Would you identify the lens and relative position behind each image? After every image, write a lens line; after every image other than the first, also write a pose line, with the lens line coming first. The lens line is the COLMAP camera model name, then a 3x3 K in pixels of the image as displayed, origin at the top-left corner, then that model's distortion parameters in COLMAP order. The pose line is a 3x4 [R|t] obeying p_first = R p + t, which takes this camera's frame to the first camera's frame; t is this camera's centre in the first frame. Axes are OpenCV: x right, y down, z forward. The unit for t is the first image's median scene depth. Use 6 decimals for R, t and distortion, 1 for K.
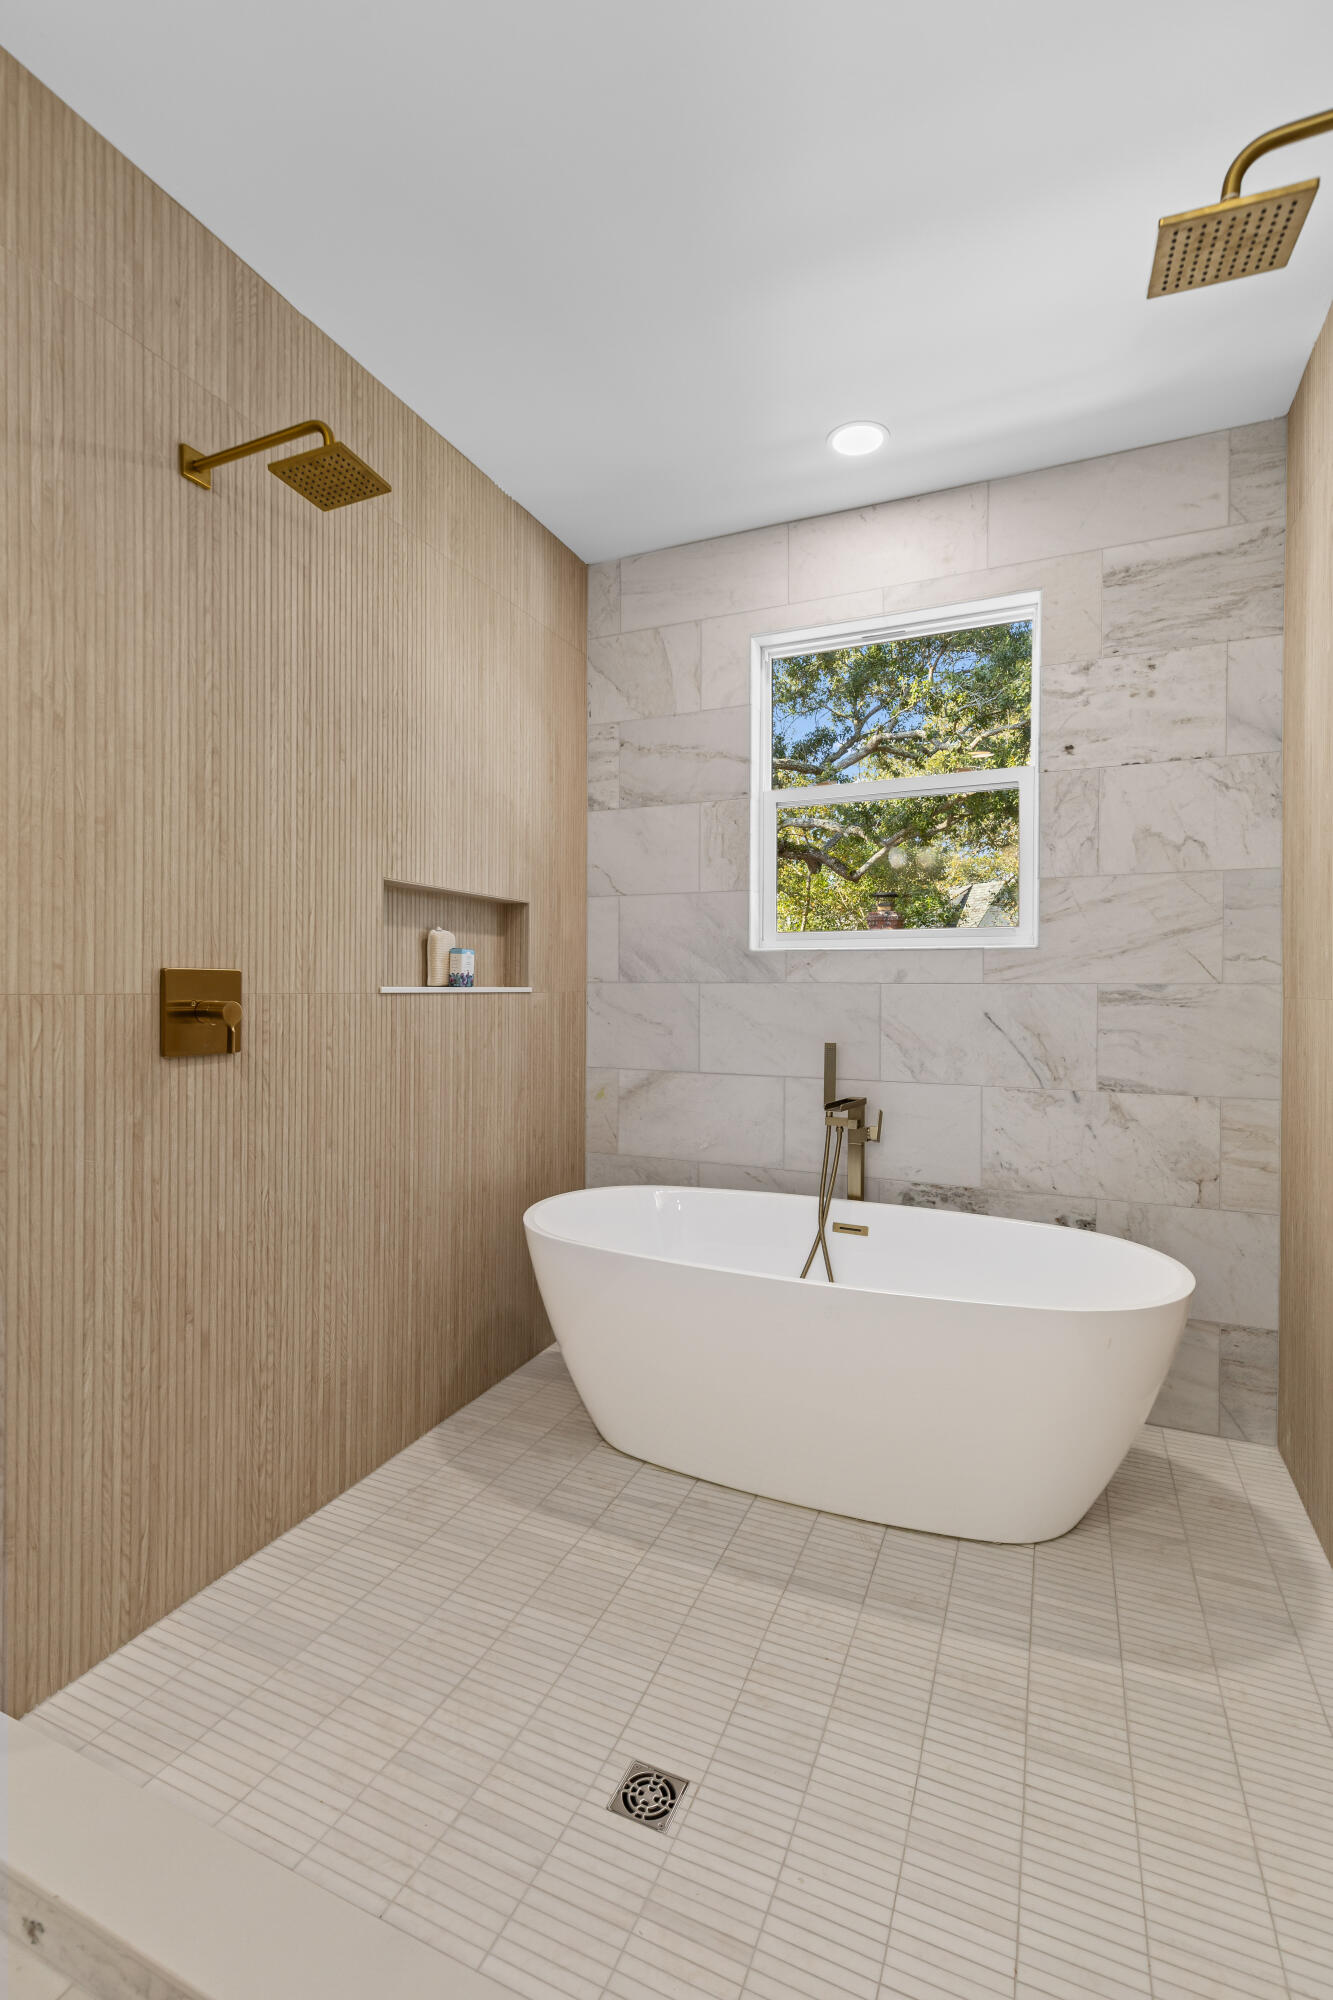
lens RADIAL K [[899.9, 0, 667.7], [0, 899.9, 993.2], [0, 0, 1]] dist [0.008463, -0.001468]
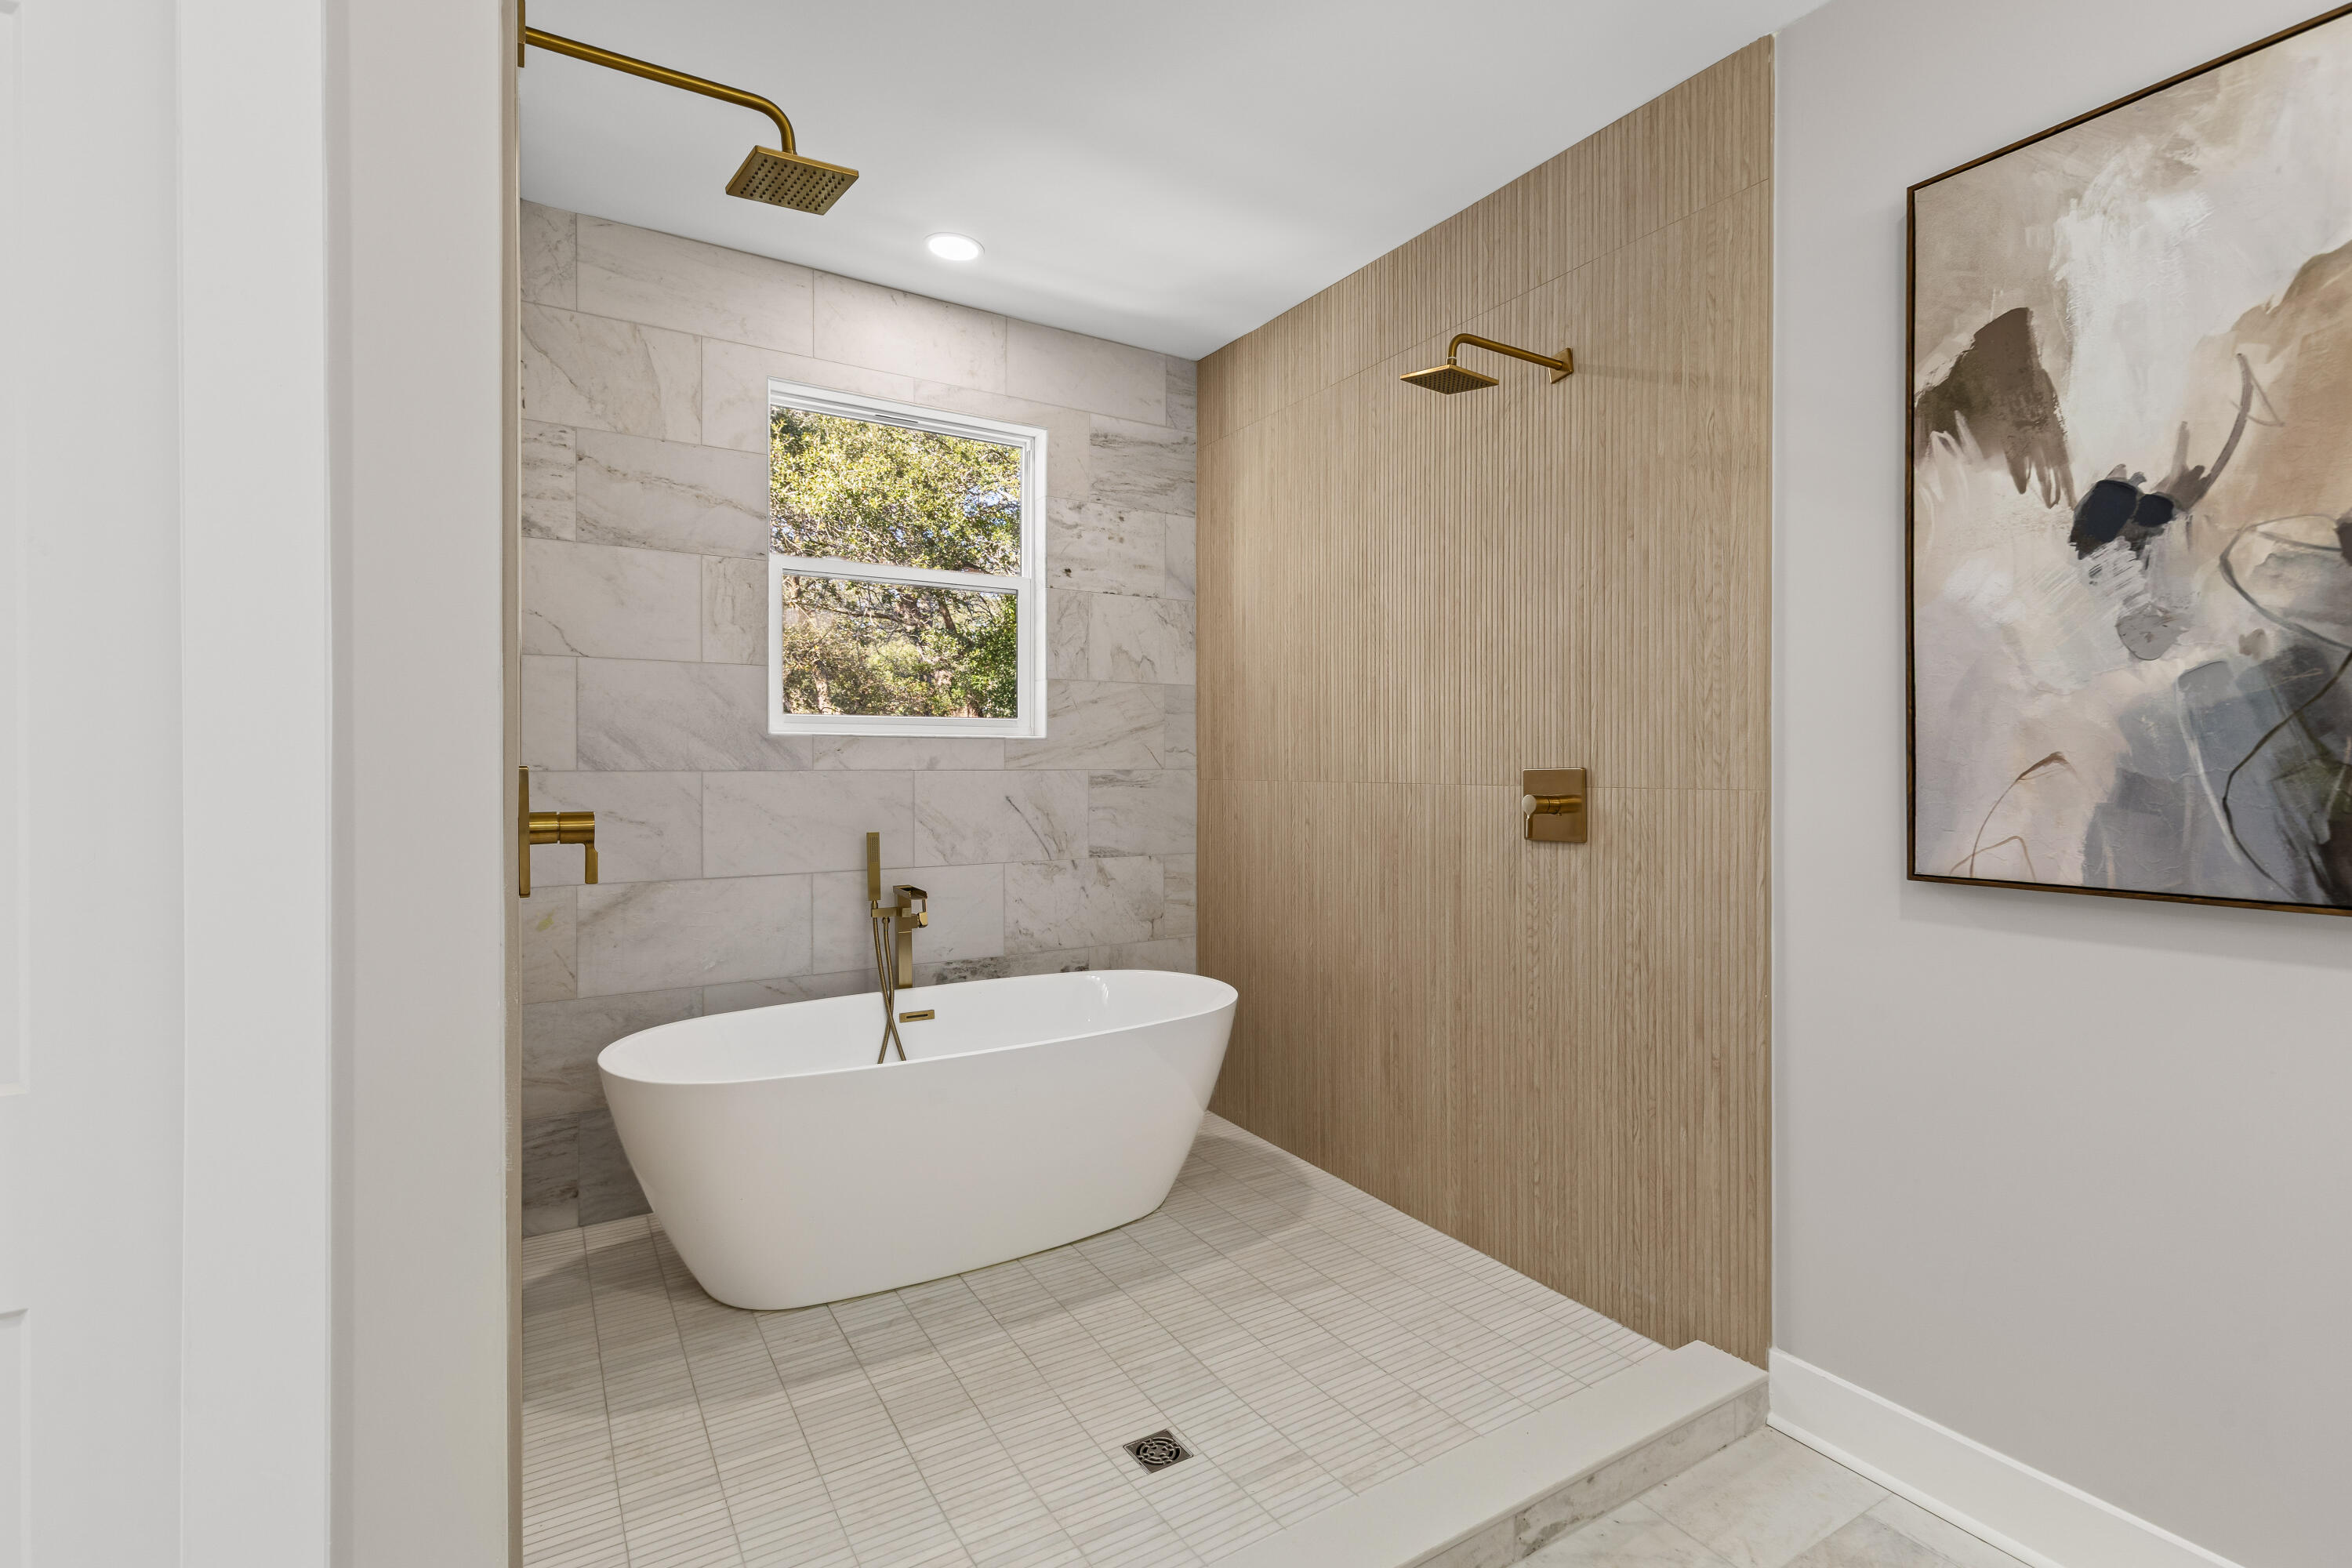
lens RADIAL K [[1058.3, 0, 1187.4], [0, 1058.3, 772.8], [0, 0, 1]] dist [0.008463, -0.001468]
pose [[0.560585, -0.010381, 0.828032, -0.617548], [0.009125, 0.999938, 0.006358, -0.014000], [-0.828047, 0.003992, 0.560645, 0.090693]]
